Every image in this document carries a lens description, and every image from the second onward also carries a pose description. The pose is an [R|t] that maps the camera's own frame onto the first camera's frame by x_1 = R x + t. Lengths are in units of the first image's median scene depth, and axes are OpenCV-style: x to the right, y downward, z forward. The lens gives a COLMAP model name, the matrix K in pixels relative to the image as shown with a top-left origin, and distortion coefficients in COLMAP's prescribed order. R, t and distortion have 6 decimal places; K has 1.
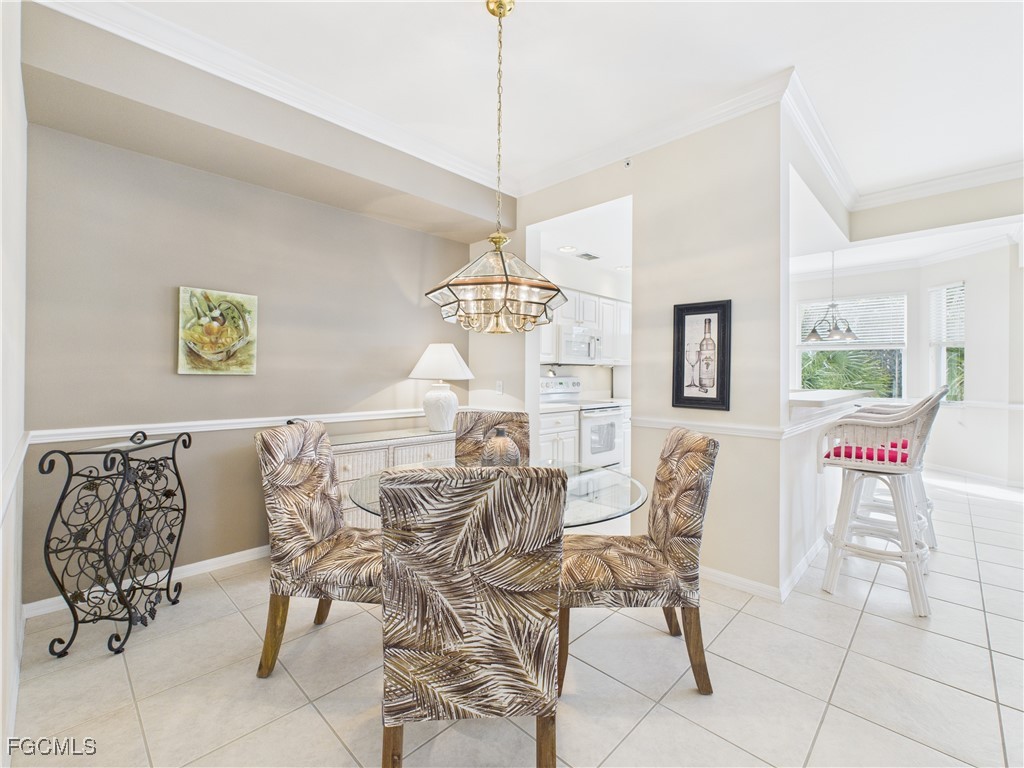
lens RADIAL K [[448.1, 0, 511.5], [0, 448.1, 372.6], [0, 0, 1]] dist [-0.001014, 0.000302]
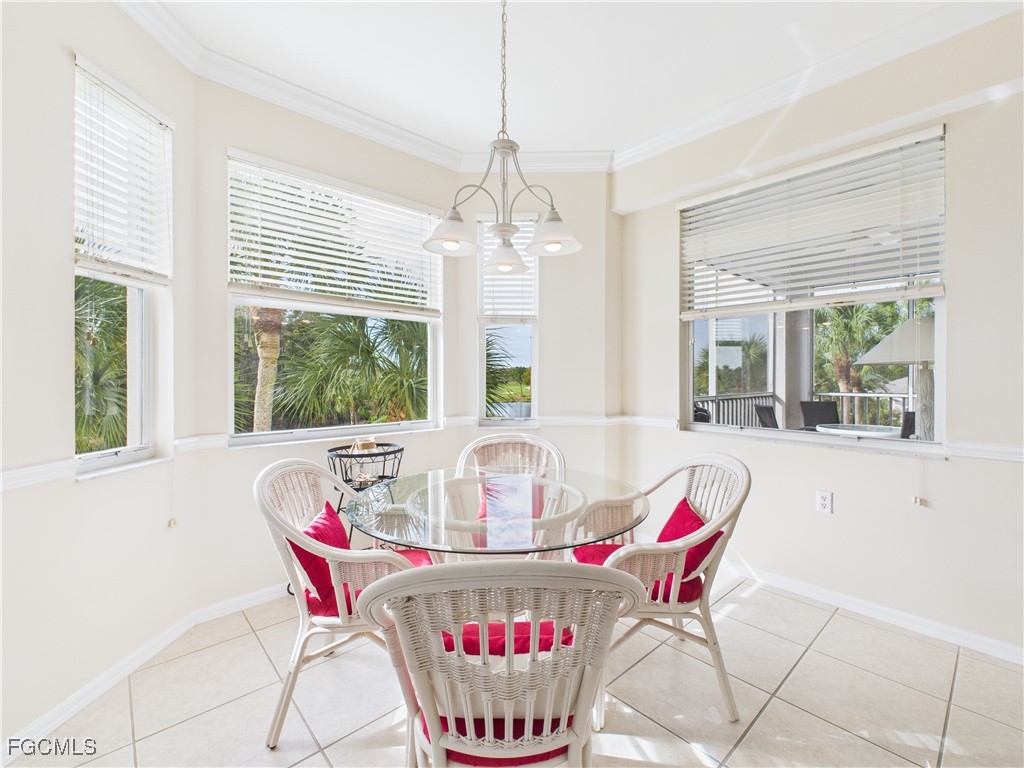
lens RADIAL K [[448.1, 0, 511.5], [0, 448.1, 372.6], [0, 0, 1]] dist [-0.001014, 0.000302]
pose [[0.066722, -0.000640, 0.997771, 0.451067], [-0.004693, 0.999989, 0.000955, 0.005569], [-0.997761, -0.004746, 0.066718, 1.073386]]
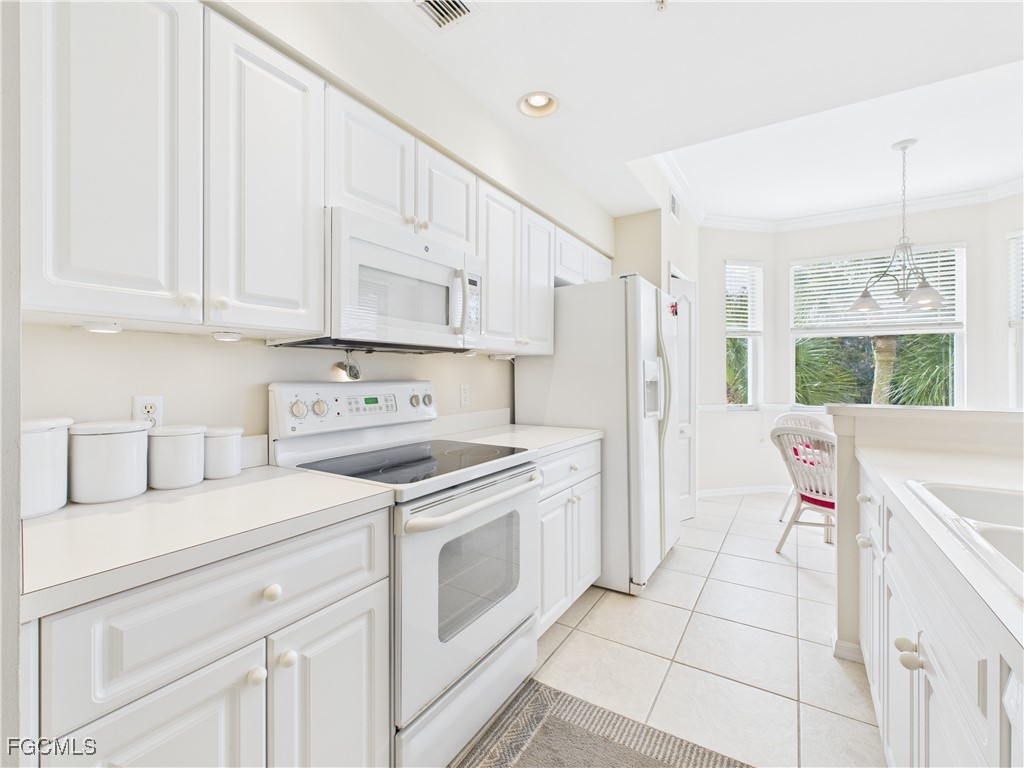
lens RADIAL K [[448.1, 0, 511.5], [0, 448.1, 372.6], [0, 0, 1]] dist [-0.001014, 0.000302]
pose [[0.978398, -0.005631, 0.206653, 0.145482], [0.006295, 0.999977, -0.002554, 0.003552], [-0.206634, 0.003800, 0.978411, 0.622704]]
